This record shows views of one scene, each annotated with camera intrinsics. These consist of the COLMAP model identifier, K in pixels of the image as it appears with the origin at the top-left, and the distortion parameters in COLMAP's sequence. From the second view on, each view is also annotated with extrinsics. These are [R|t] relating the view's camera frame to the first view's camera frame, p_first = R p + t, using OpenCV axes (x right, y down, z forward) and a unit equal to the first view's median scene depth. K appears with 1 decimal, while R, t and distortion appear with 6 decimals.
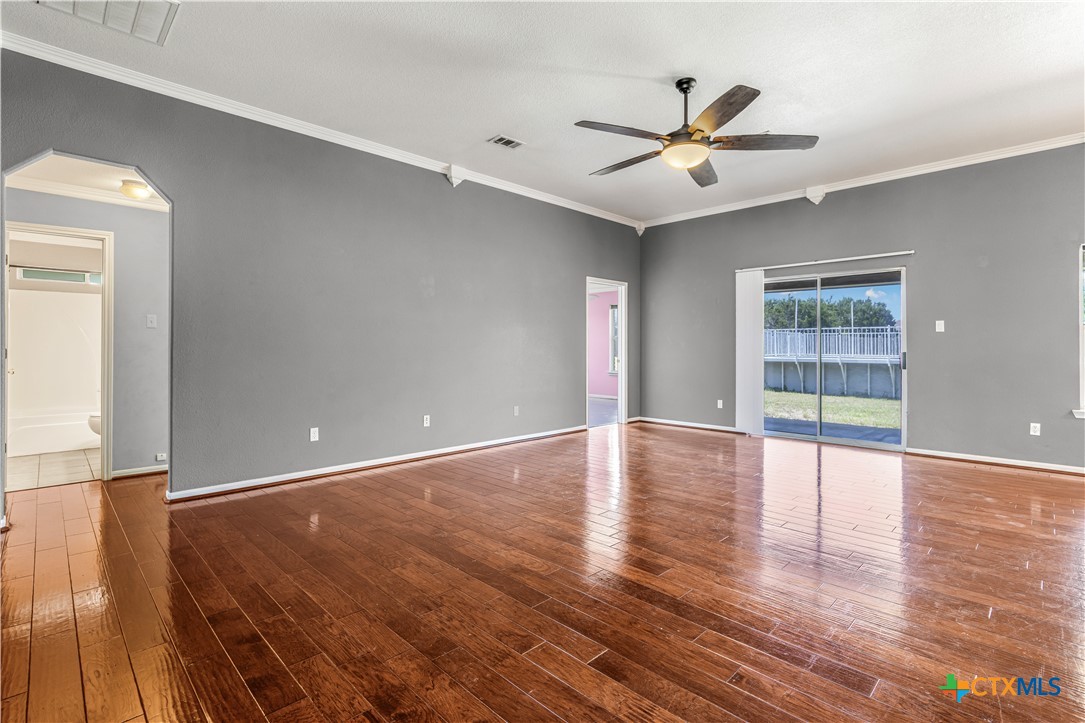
lens RADIAL K [[507.7, 0, 545.9], [0, 507.7, 342.1], [0, 0, 1]] dist [-0.016277, -0.000092]
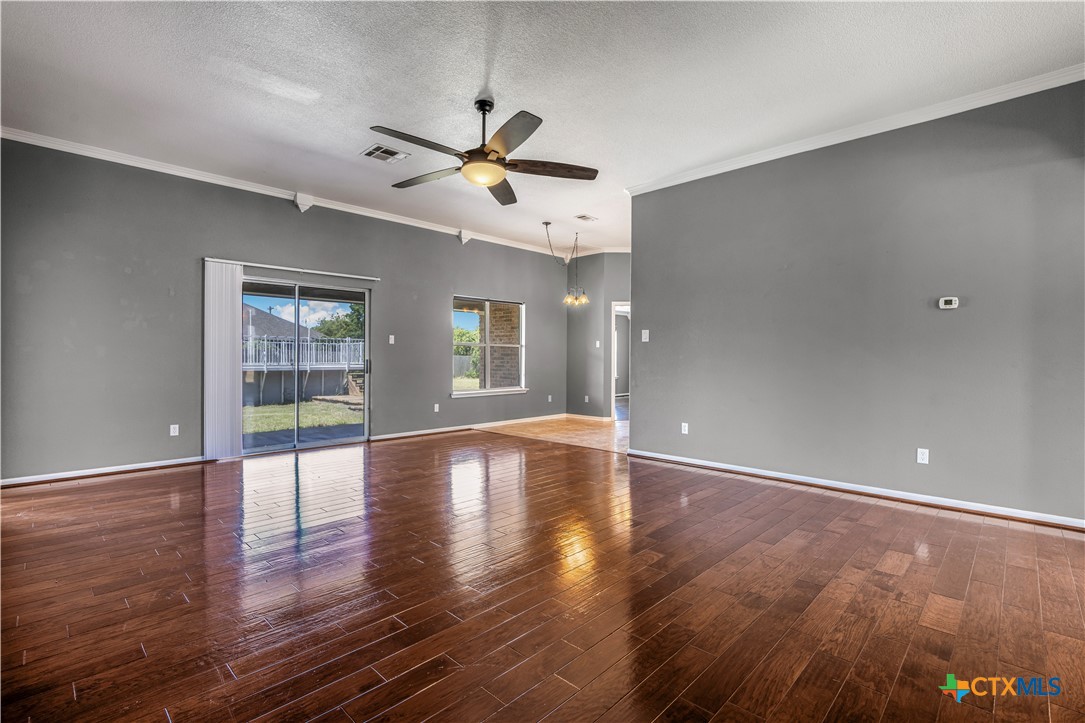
lens RADIAL K [[494.7, 0, 548.6], [0, 494.7, 364.3], [0, 0, 1]] dist [-0.013754, -0.000019]
pose [[0.000459, -0.013081, 0.999914, -0.433741], [-0.007880, 0.999883, 0.013084, 0.011796], [-0.999969, -0.007886, 0.000356, 0.502098]]
